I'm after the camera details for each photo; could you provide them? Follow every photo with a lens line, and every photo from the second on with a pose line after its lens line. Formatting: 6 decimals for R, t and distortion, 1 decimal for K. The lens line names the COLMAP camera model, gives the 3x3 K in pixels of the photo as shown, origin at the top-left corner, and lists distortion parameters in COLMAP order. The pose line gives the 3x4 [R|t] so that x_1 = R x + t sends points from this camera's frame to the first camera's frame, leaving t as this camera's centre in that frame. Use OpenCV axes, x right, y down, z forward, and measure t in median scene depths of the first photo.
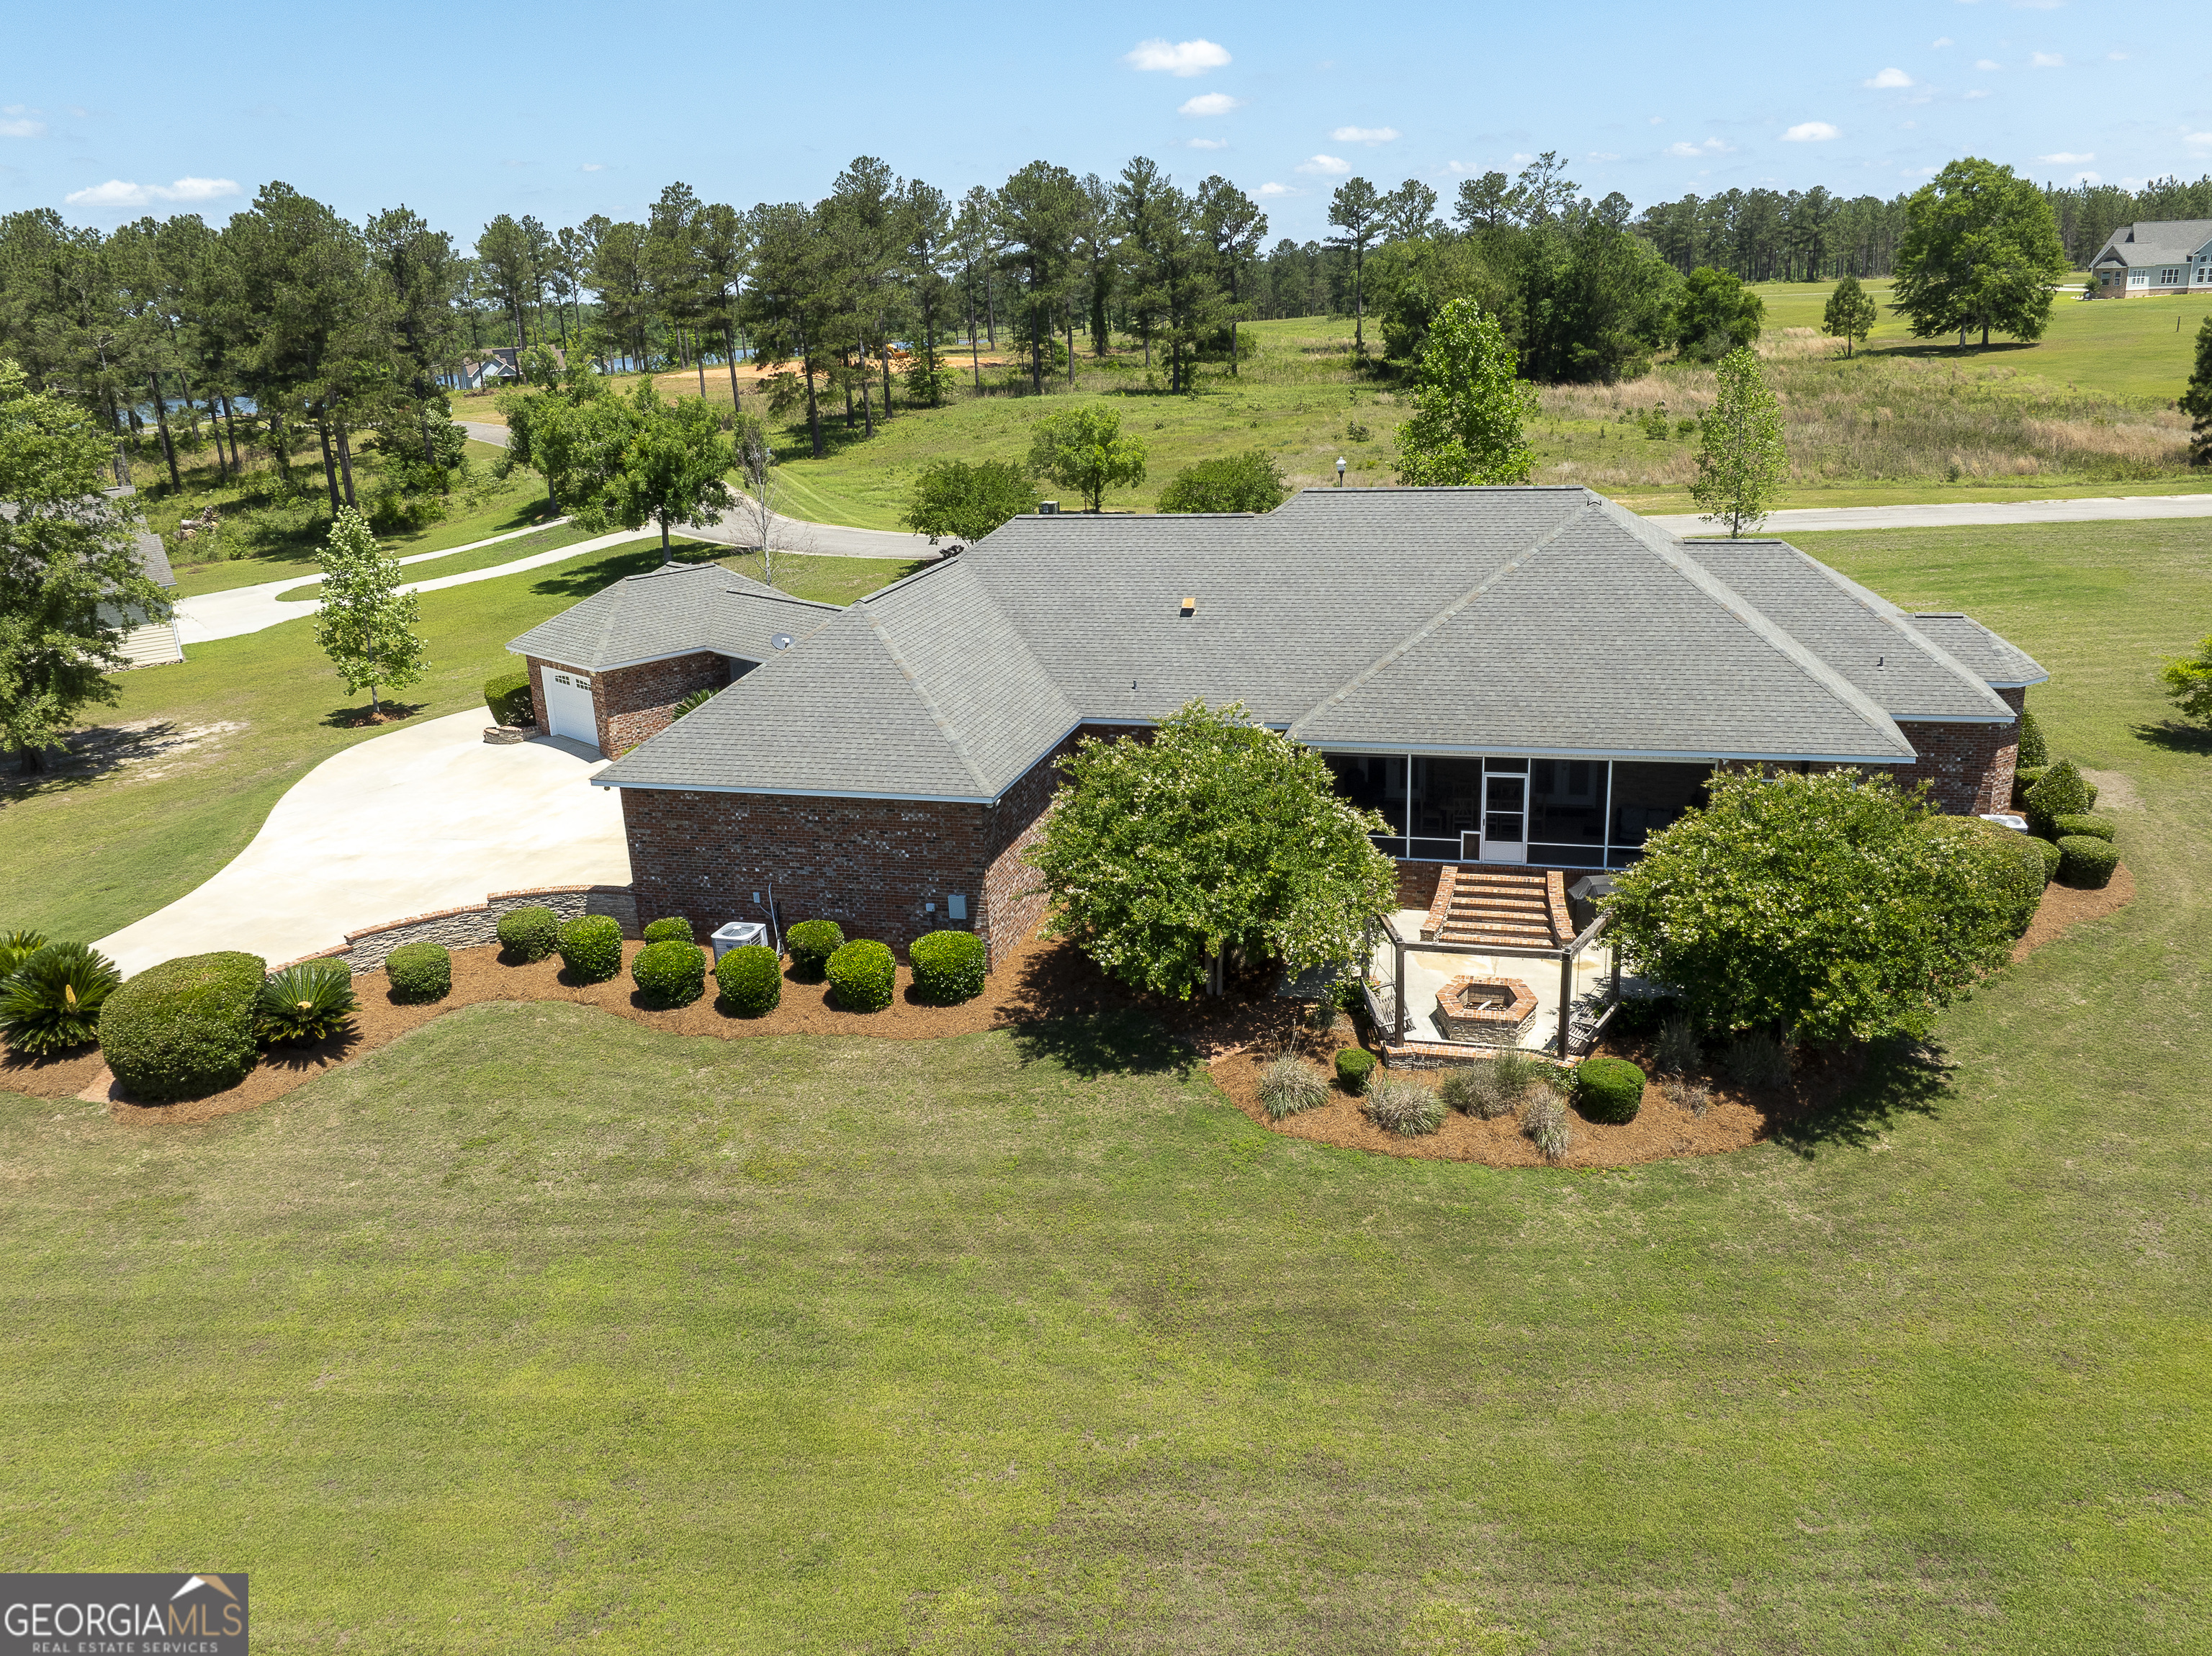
lens RADIAL K [[1652.1, 0, 1106.0], [0, 1652.1, 828.0], [0, 0, 1]] dist [-0.045169, -0.000469]
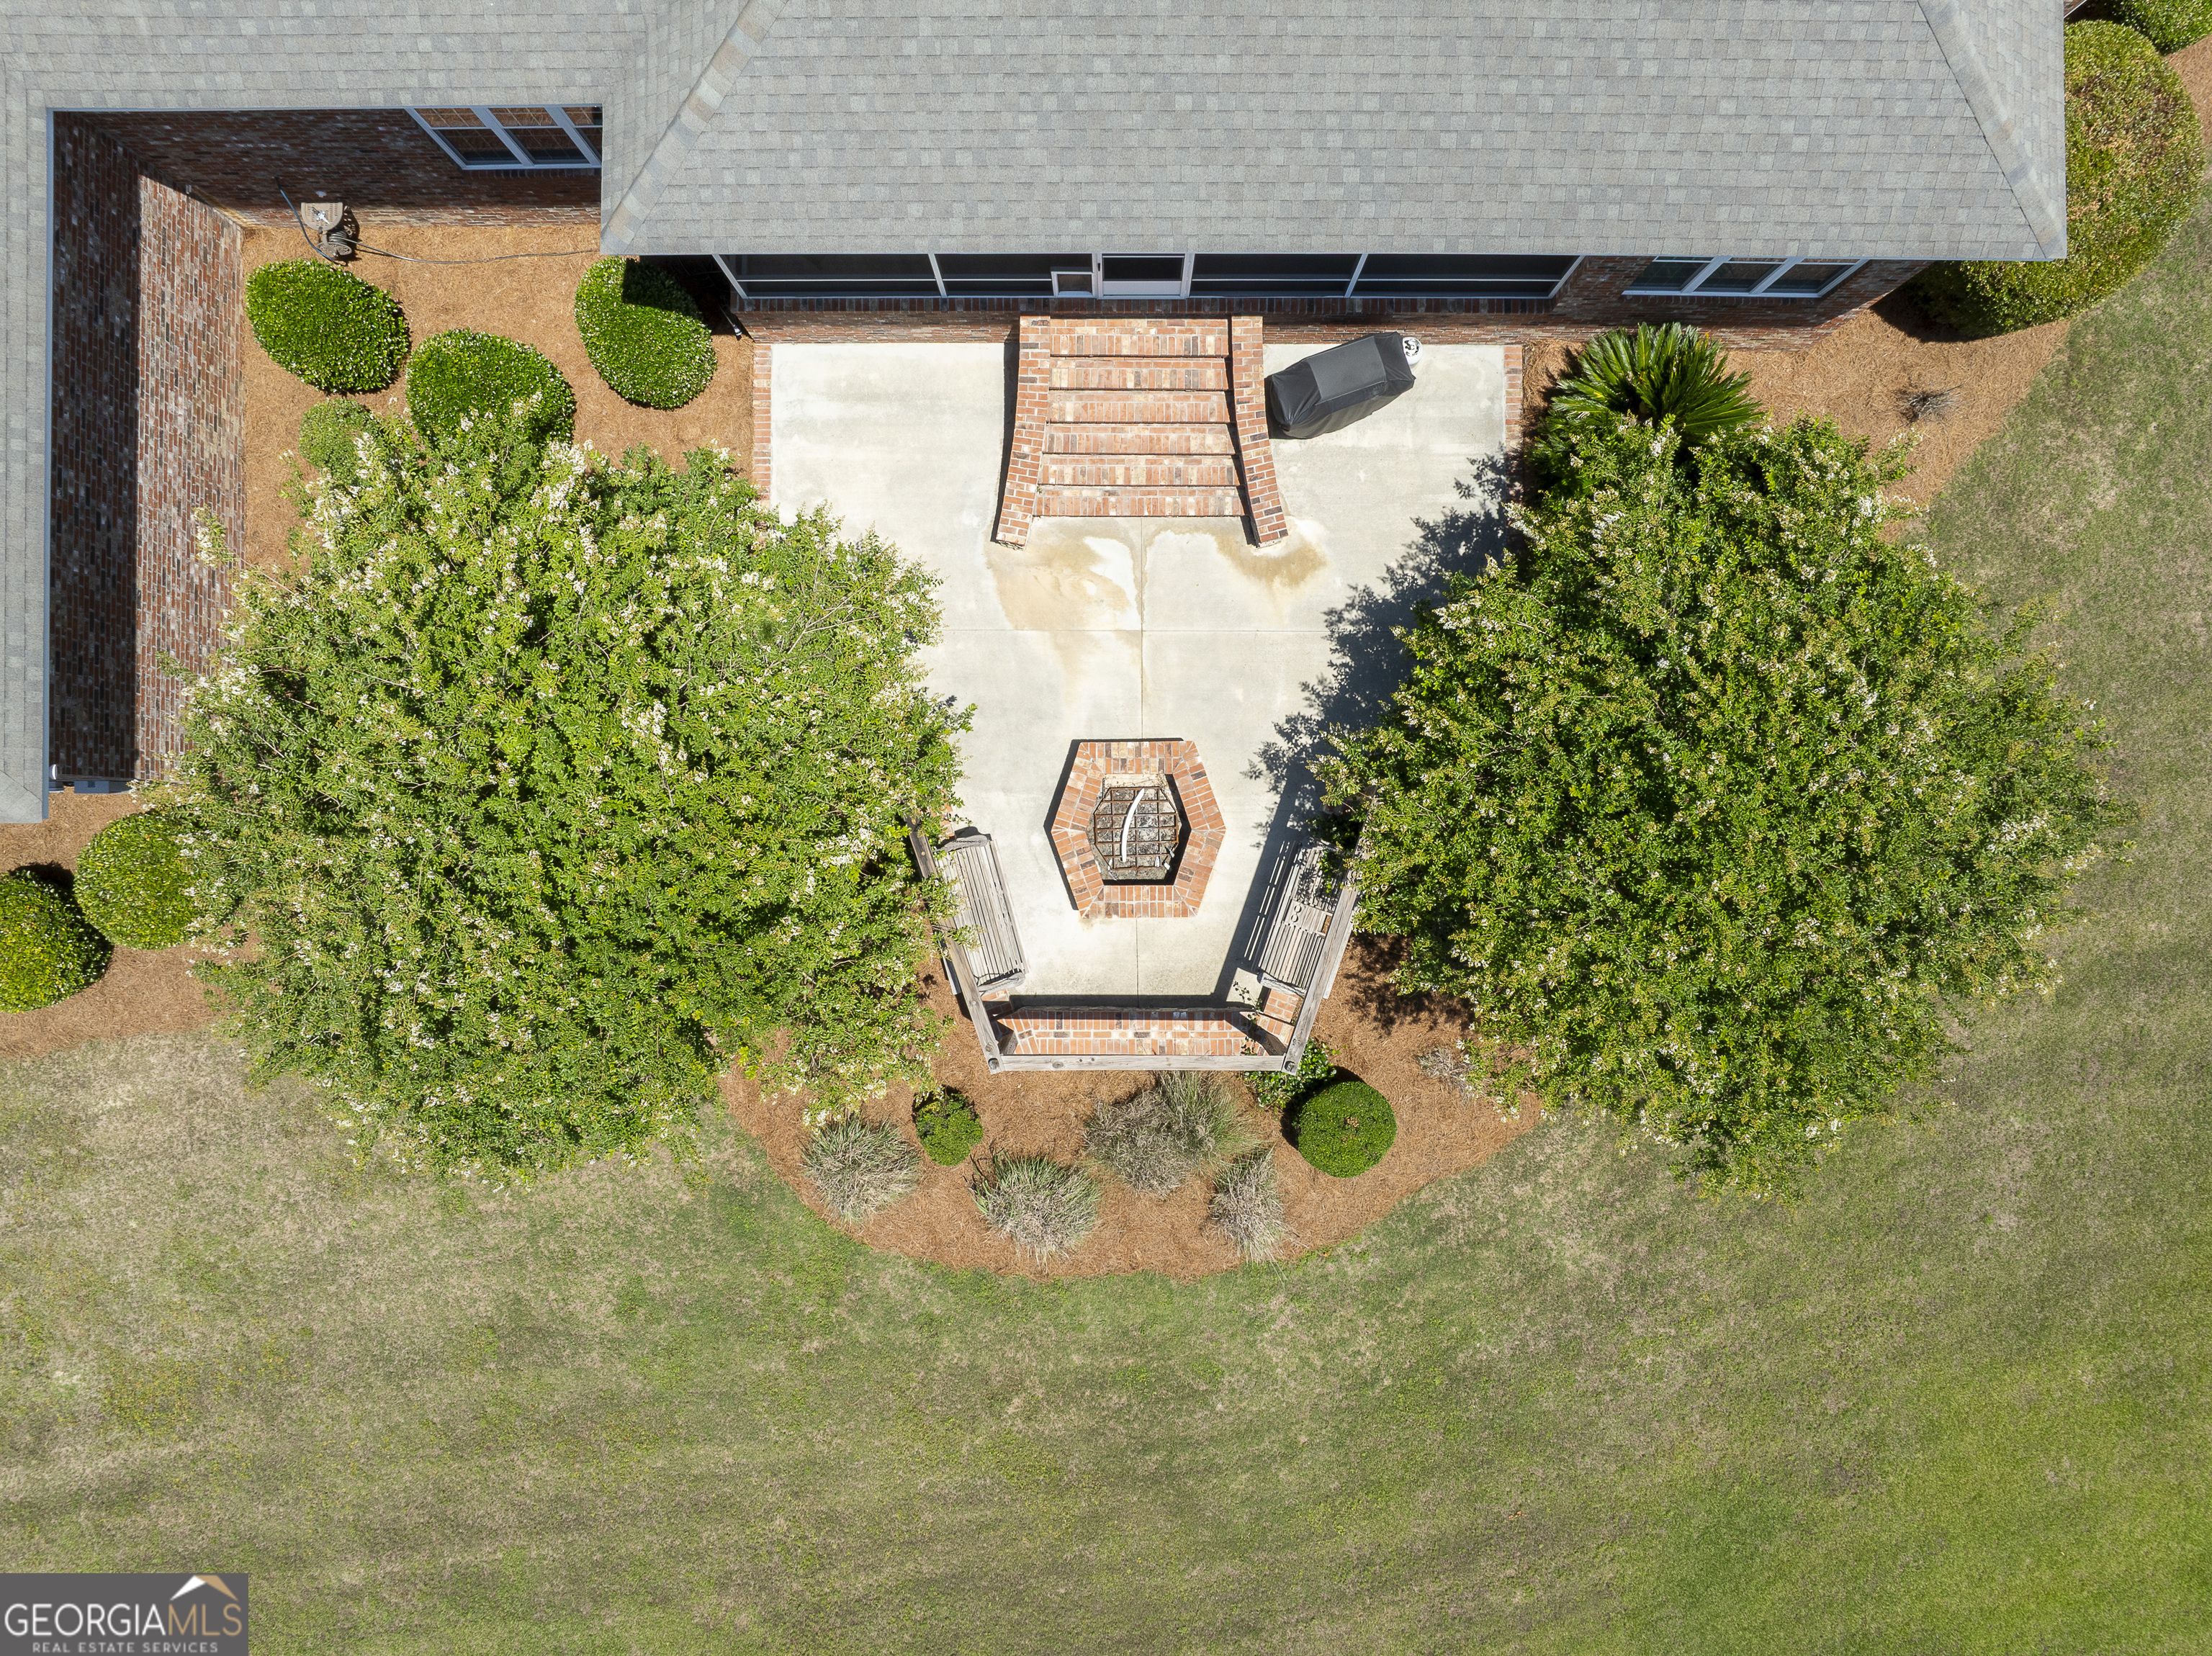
lens RADIAL K [[1559.8, 0, 1113.7], [0, 1559.8, 830.3], [0, 0, 1]] dist [-0.033151, 0.002619]
pose [[0.962112, -0.268787, 0.045759, 0.176365], [0.041057, 0.308736, 0.950261, -0.369638], [-0.269545, -0.912379, 0.308075, 0.744582]]
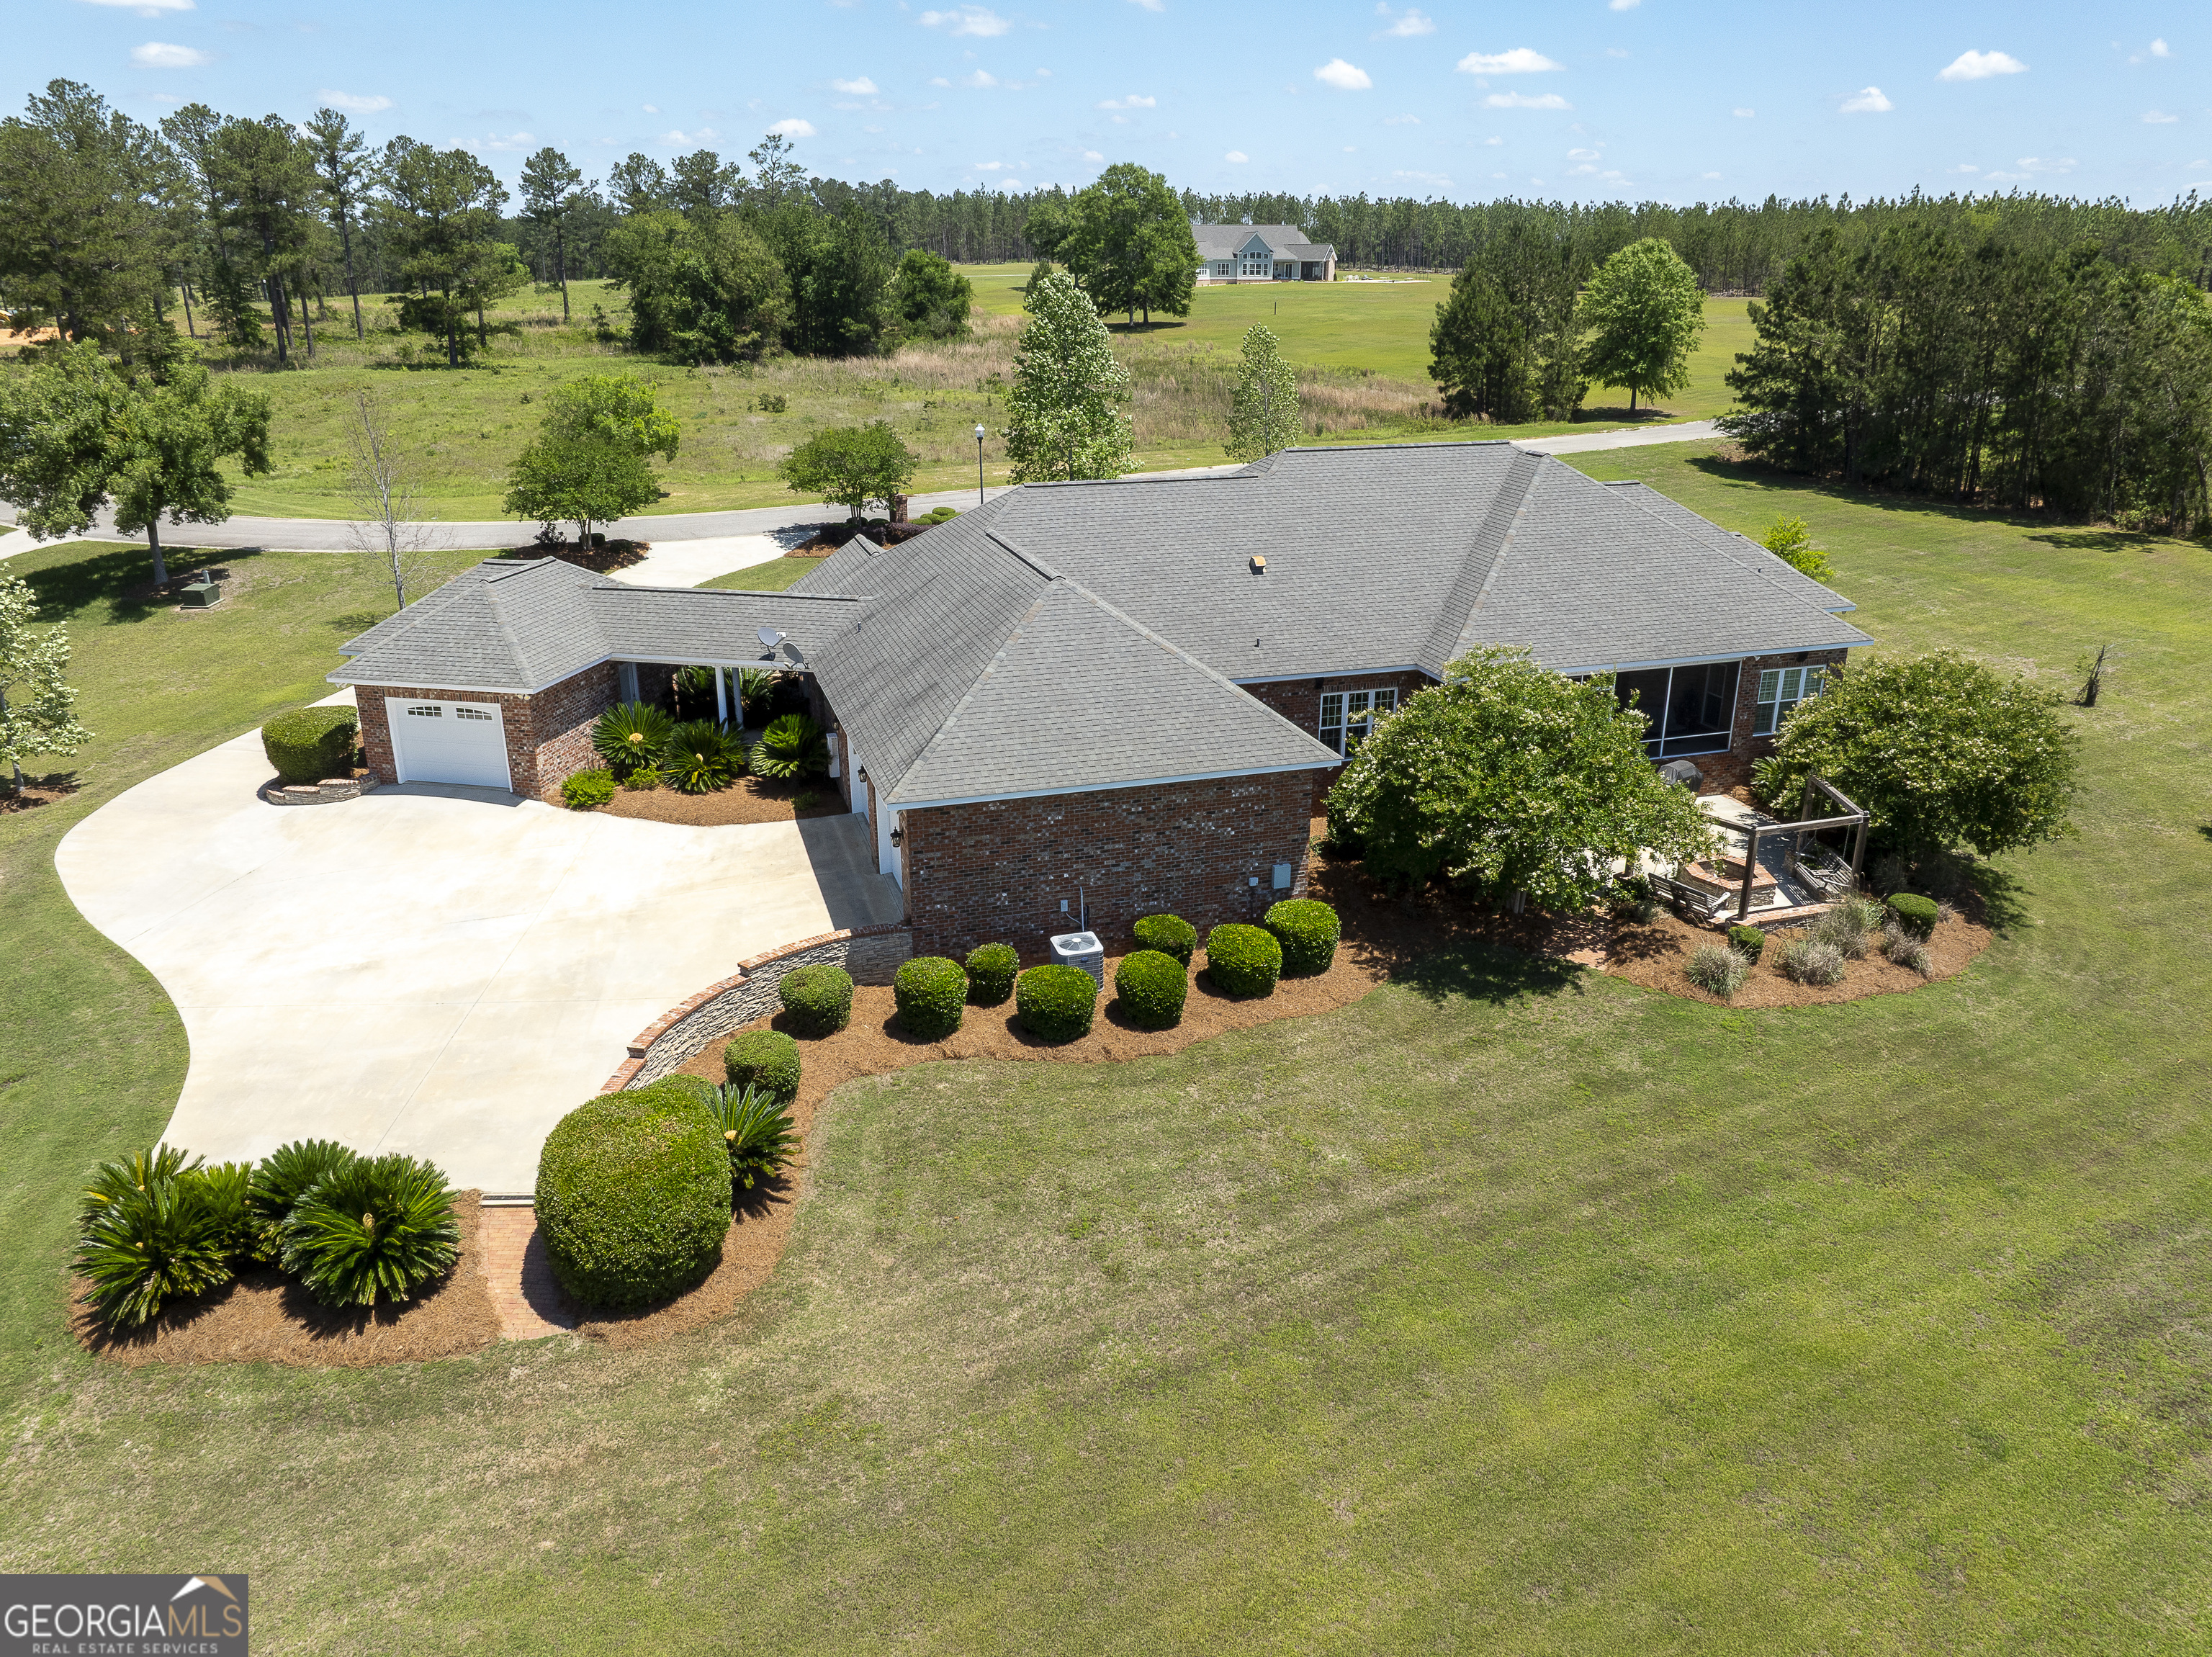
lens RADIAL K [[1544.1, 0, 1106.0], [0, 1544.1, 828.5], [0, 0, 1]] dist [-0.036810, 0.004190]
pose [[0.837588, -0.151817, 0.524783, -0.647348], [0.134706, 0.988344, 0.070923, -0.059245], [-0.529434, 0.011287, 0.848276, 0.259351]]
